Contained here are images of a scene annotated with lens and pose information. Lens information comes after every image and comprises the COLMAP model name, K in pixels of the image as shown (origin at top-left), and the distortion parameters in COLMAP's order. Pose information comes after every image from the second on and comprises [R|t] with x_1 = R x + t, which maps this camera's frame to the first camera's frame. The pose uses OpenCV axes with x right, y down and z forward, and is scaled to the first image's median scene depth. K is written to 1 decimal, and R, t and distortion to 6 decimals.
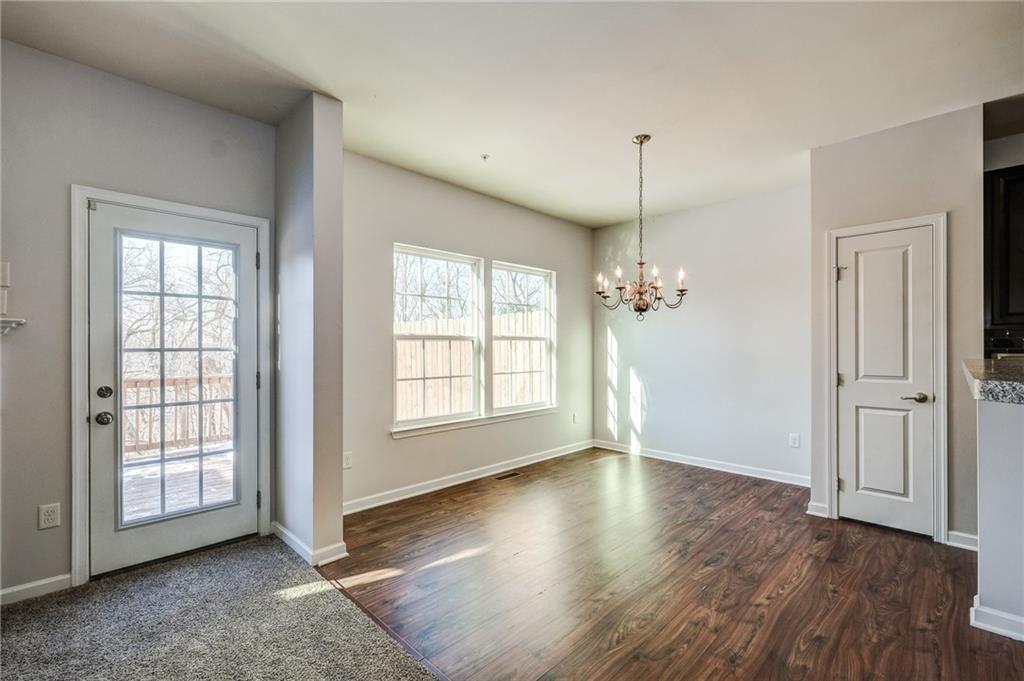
lens RADIAL K [[445.5, 0, 512.9], [0, 445.5, 347.7], [0, 0, 1]] dist [-0.005278, 0.001000]
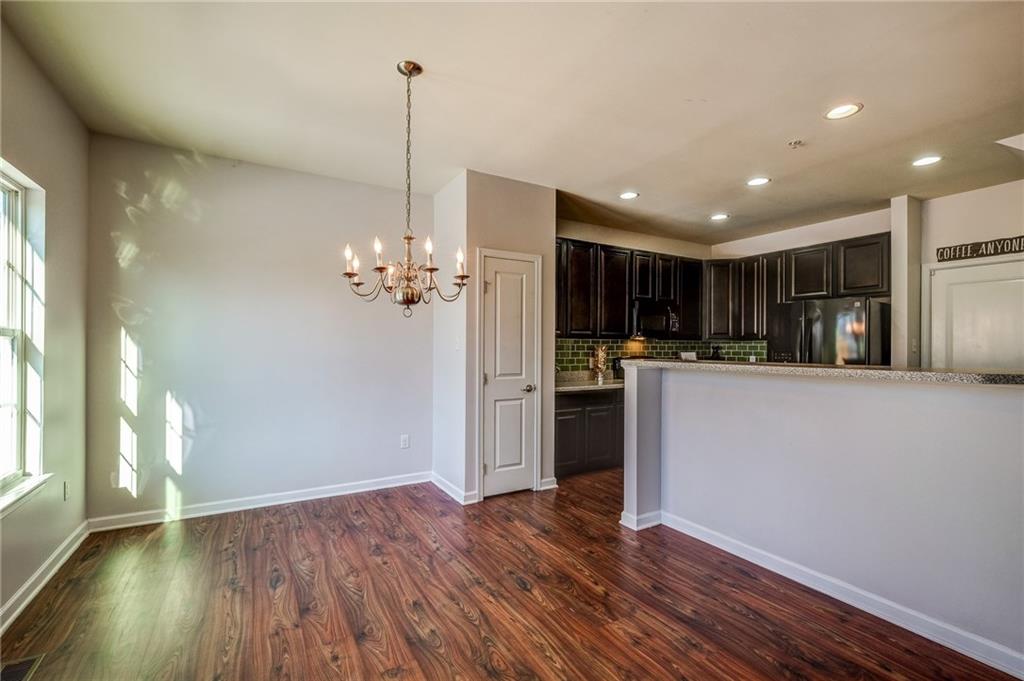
lens RADIAL K [[445.5, 0, 510.5], [0, 445.5, 344.8], [0, 0, 1]] dist [-0.005278, 0.001000]
pose [[0.248728, 0.007122, 0.968547, -0.173660], [-0.005178, 0.999968, -0.006023, -0.004692], [-0.968560, -0.003517, 0.248757, 0.301543]]
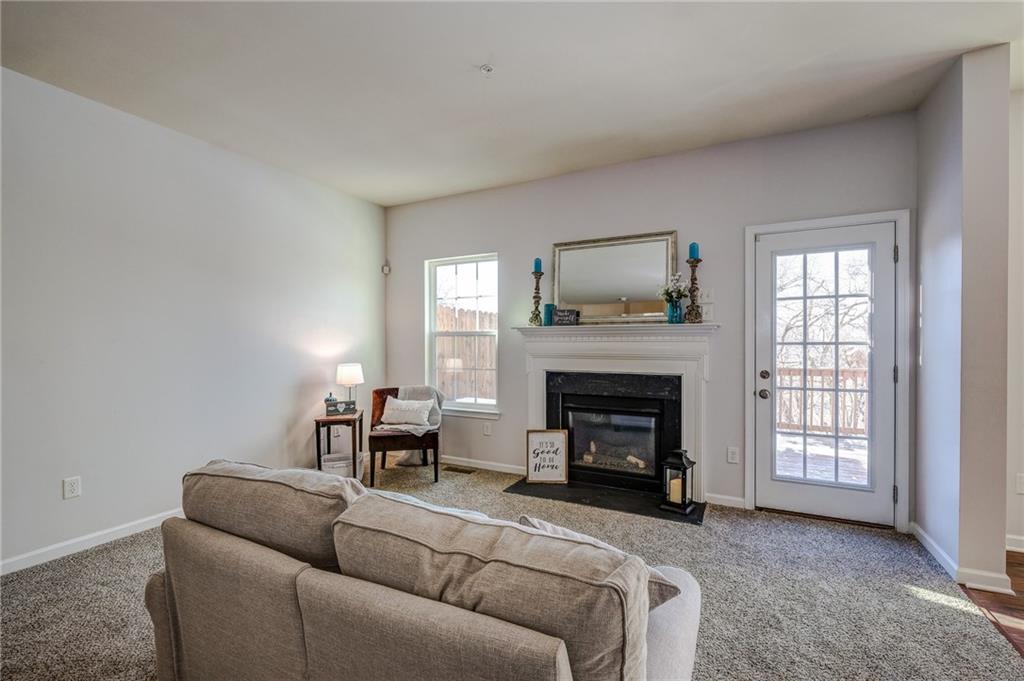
lens RADIAL K [[445.5, 0, 514.0], [0, 445.5, 346.4], [0, 0, 1]] dist [-0.005278, 0.001000]
pose [[0.301260, 0.007558, -0.953512, 0.148883], [0.003557, 0.999953, 0.009050, -0.001459], [0.953535, -0.006118, 0.301219, -0.143730]]
